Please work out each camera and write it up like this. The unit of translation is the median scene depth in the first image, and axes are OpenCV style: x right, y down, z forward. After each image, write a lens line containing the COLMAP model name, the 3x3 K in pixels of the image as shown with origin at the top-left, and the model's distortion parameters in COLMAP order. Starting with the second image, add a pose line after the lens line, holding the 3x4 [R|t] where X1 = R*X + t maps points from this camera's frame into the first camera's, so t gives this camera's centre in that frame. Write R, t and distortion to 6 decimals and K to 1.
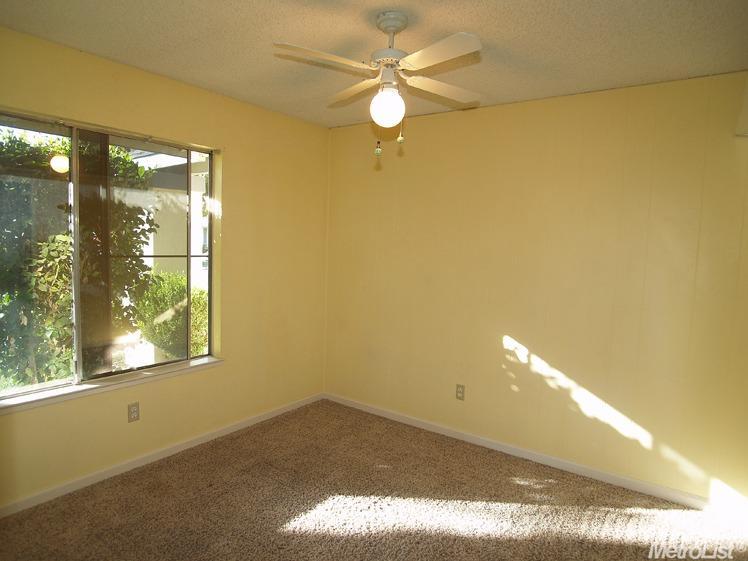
lens RADIAL K [[473.8, 0, 374.0], [0, 473.8, 280.5], [0, 0, 1]] dist [-0.022341, 0.000304]
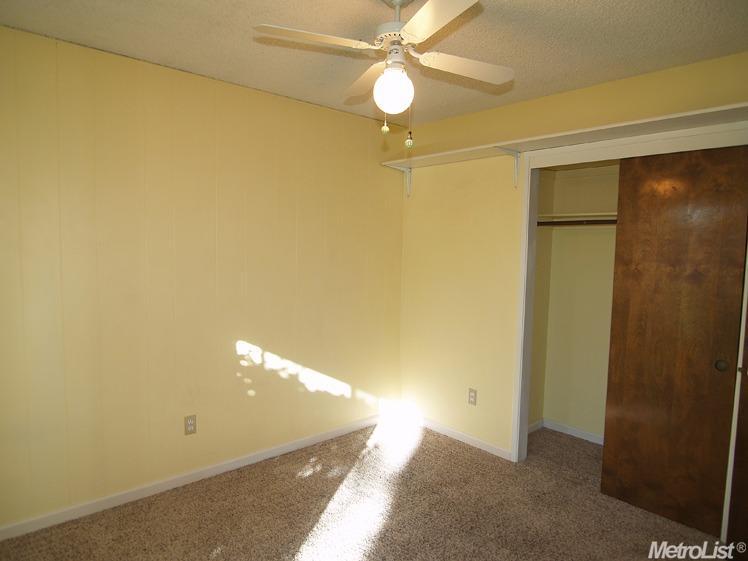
lens RADIAL K [[473.8, 0, 374.0], [0, 473.8, 280.5], [0, 0, 1]] dist [-0.022341, 0.000304]
pose [[0.224629, -0.107210, 0.968529, -0.571515], [0.072280, 0.993024, 0.093158, -0.069188], [-0.971760, 0.049079, 0.230811, 0.569938]]
